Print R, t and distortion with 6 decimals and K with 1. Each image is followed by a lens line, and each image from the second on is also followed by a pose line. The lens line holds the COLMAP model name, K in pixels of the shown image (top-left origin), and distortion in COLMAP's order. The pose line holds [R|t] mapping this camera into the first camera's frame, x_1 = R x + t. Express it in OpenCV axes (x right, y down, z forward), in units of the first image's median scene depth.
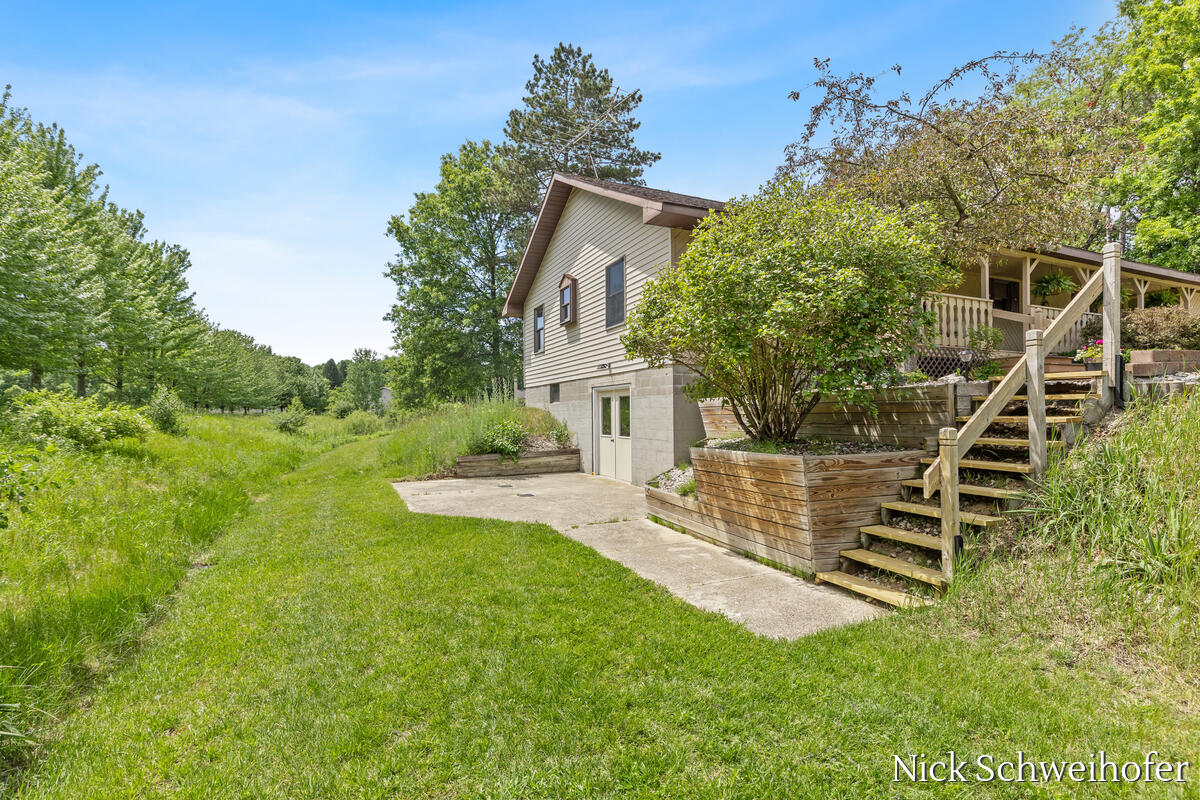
lens RADIAL K [[576.8, 0, 605.3], [0, 576.8, 408.1], [0, 0, 1]] dist [-0.001534, -0.000437]
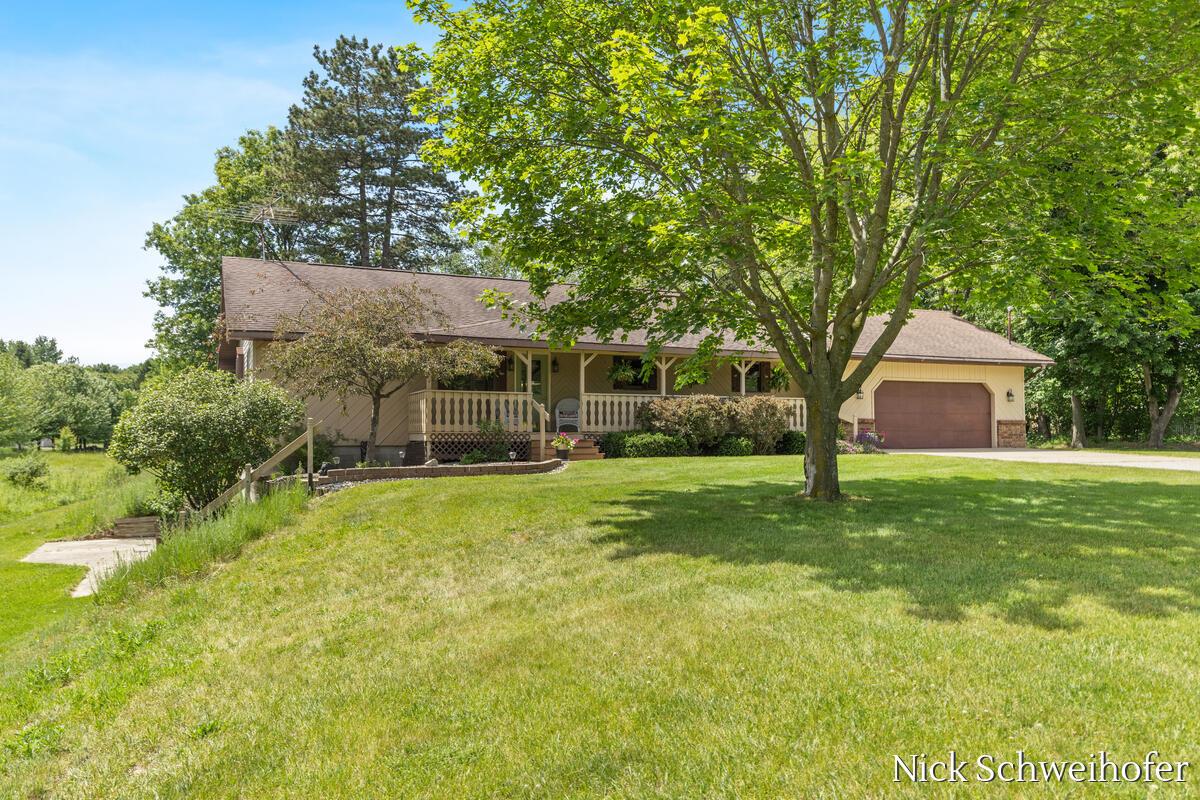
lens RADIAL K [[906.8, 0, 597.1], [0, 906.8, 403.7], [0, 0, 1]] dist [0.047330, -0.001404]
pose [[0.999996, 0.001939, 0.001951, 0.292813], [-0.001878, 0.999518, -0.030980, -0.037476], [-0.002010, 0.030976, 0.999518, -0.345709]]
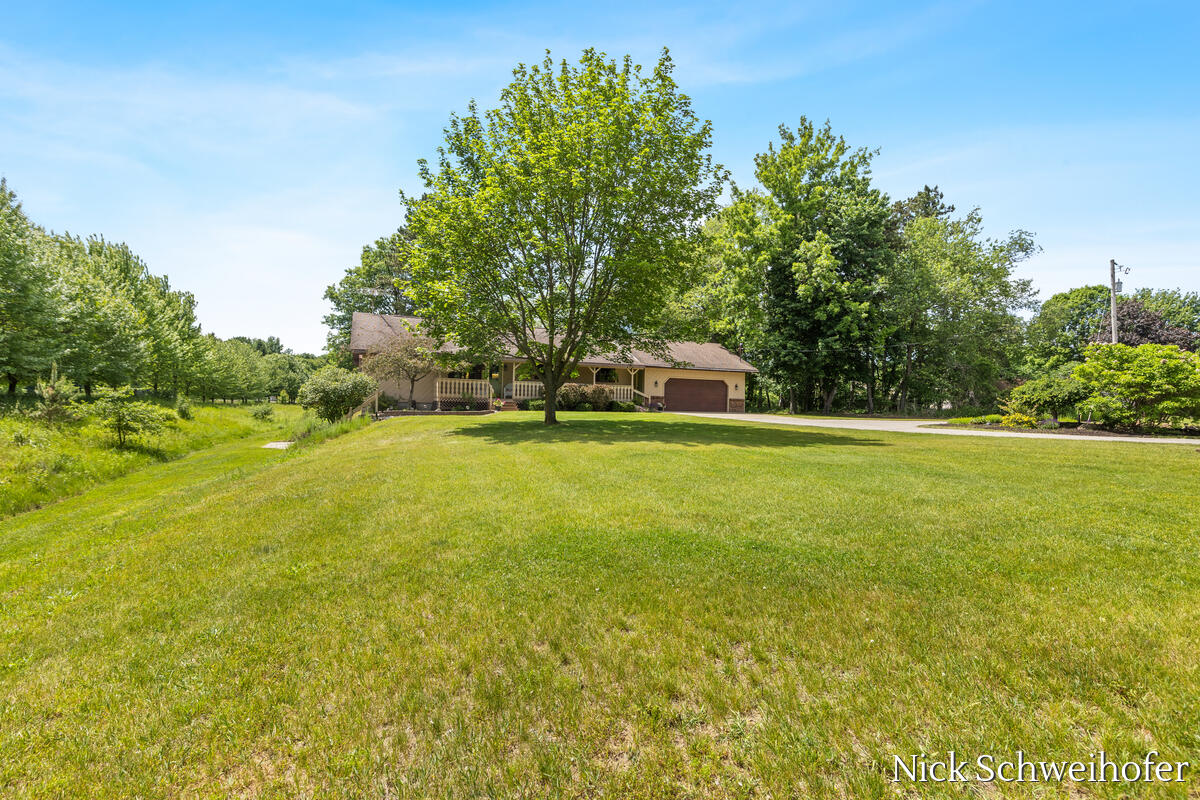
lens RADIAL K [[555.5, 0, 600.1], [0, 555.5, 396.5], [0, 0, 1]] dist [-0.001406, 0.000068]
pose [[0.999580, 0.028585, -0.004775, 0.442756], [-0.028626, 0.999552, -0.008780, -0.037145], [0.004522, 0.008913, 0.999950, -0.592240]]
